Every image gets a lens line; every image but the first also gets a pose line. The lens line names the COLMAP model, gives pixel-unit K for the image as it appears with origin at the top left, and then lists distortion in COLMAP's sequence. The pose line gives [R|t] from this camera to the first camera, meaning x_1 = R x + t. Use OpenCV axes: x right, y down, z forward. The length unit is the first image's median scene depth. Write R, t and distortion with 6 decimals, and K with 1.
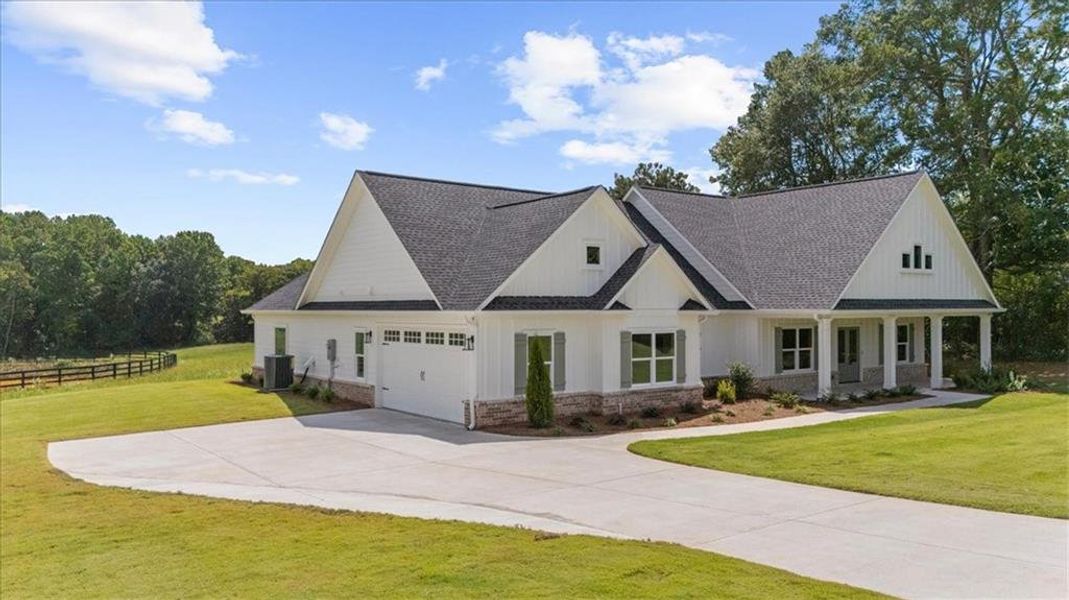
lens RADIAL K [[796.0, 0, 533.9], [0, 796.0, 301.3], [0, 0, 1]] dist [0.101471, -0.106379]
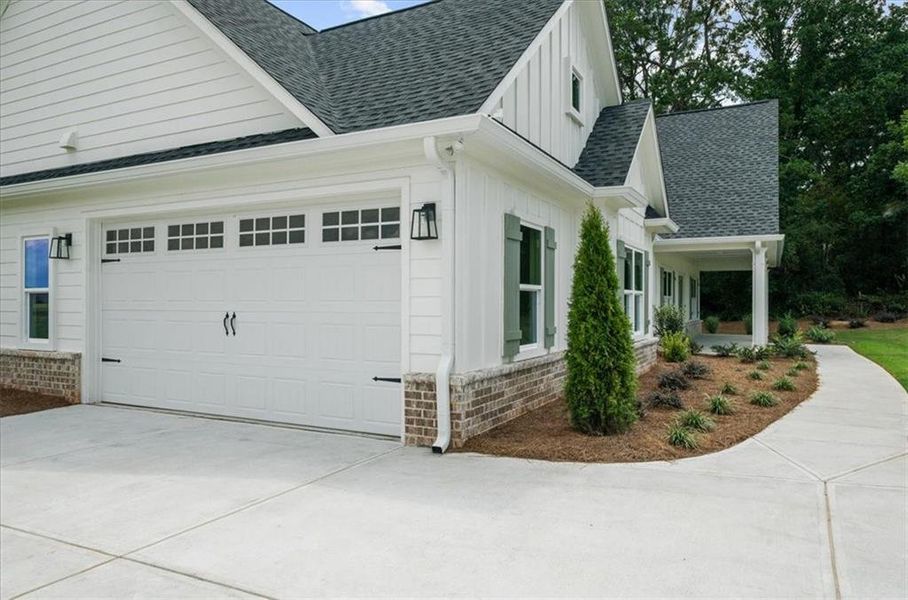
lens RADIAL K [[619.3, 0, 454.0], [0, 619.3, 300.0], [0, 0, 1]] dist [0.005398, 0.000876]
pose [[0.906043, 0.004595, 0.423161, -0.157565], [-0.005884, 0.999981, 0.001740, 0.073406], [-0.423145, -0.004066, 0.906053, 0.599652]]
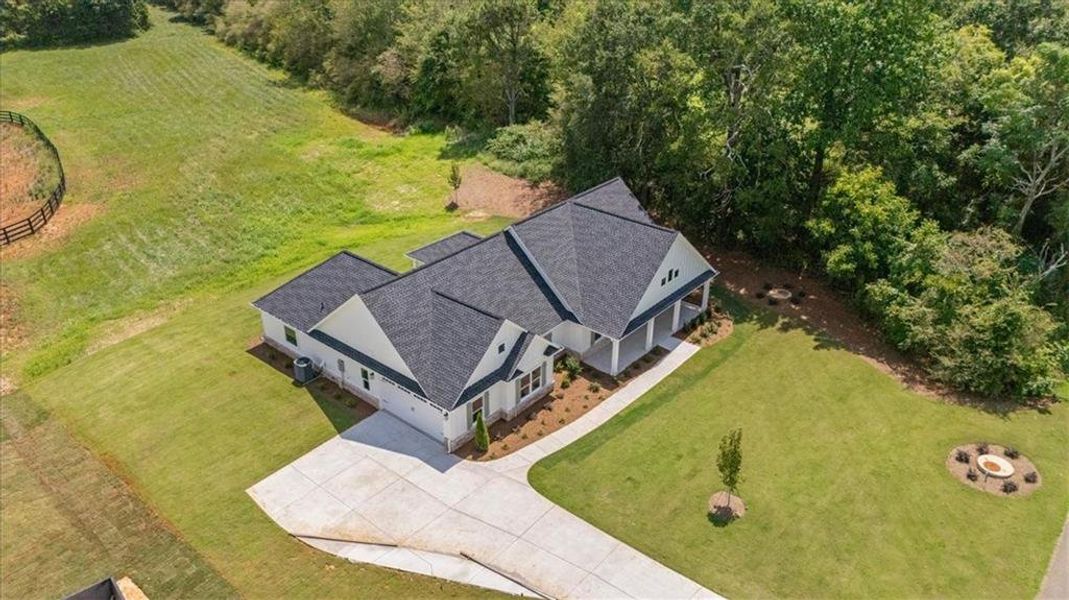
lens RADIAL K [[796.0, 0, 533.9], [0, 796.0, 301.3], [0, 0, 1]] dist [0.101471, -0.106379]
pose [[0.976175, -0.089760, 0.197550, -0.194462], [-0.015601, 0.879039, 0.476495, -0.964427], [-0.216424, -0.468225, 0.856695, -0.530207]]
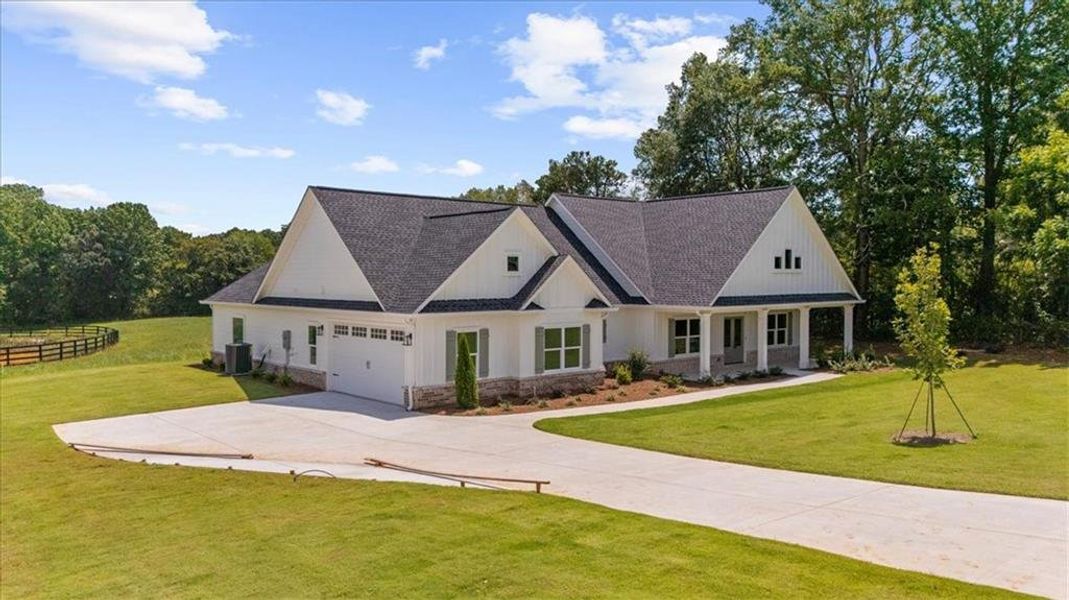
lens RADIAL K [[799.3, 0, 534.5], [0, 799.3, 300.0], [0, 0, 1]] dist [0.109598, -0.121791]
pose [[0.997457, 0.000164, 0.071264, 0.019676], [-0.002841, 0.999294, 0.037459, -0.044290], [-0.071207, -0.037566, 0.996754, -0.187184]]
